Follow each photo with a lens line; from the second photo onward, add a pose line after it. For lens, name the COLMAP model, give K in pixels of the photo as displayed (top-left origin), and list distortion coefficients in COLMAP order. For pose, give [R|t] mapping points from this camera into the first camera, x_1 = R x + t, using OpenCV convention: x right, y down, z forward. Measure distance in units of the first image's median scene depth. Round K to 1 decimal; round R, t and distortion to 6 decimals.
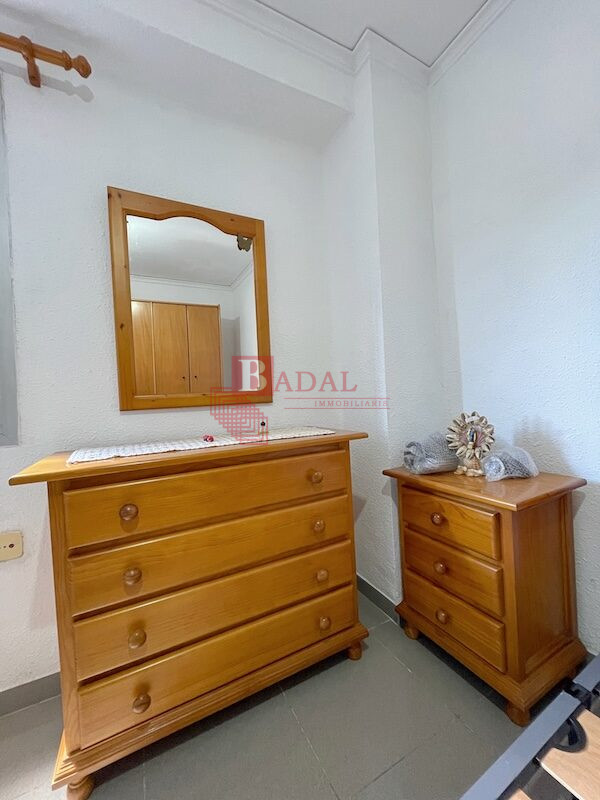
lens RADIAL K [[320.1, 0, 301.5], [0, 320.1, 399.5], [0, 0, 1]] dist [-0.004234, 0.000090]
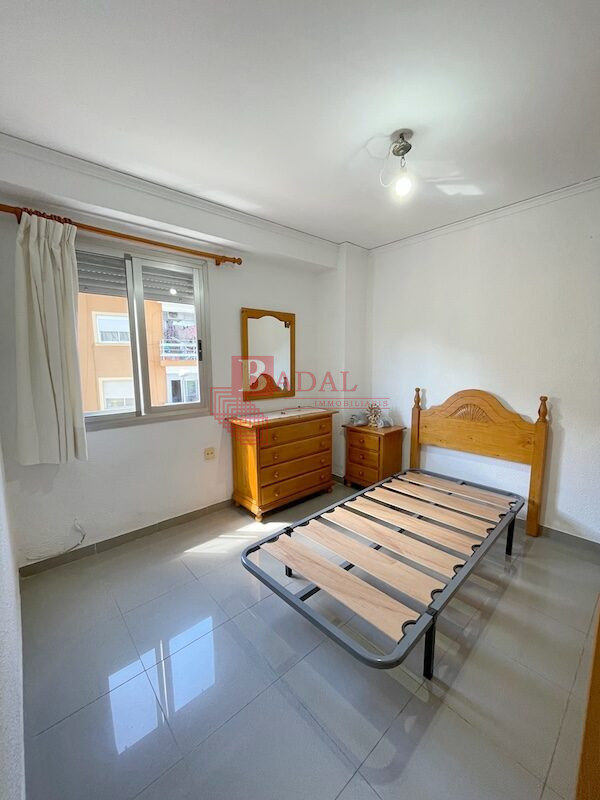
lens RADIAL K [[320.1, 0, 299.2], [0, 320.1, 402.4], [0, 0, 1]] dist [-0.004234, 0.000090]
pose [[0.968207, 0.014518, 0.249728, -0.797601], [-0.045031, 0.992121, 0.116911, -0.270188], [-0.246063, -0.124440, 0.961232, -1.510230]]
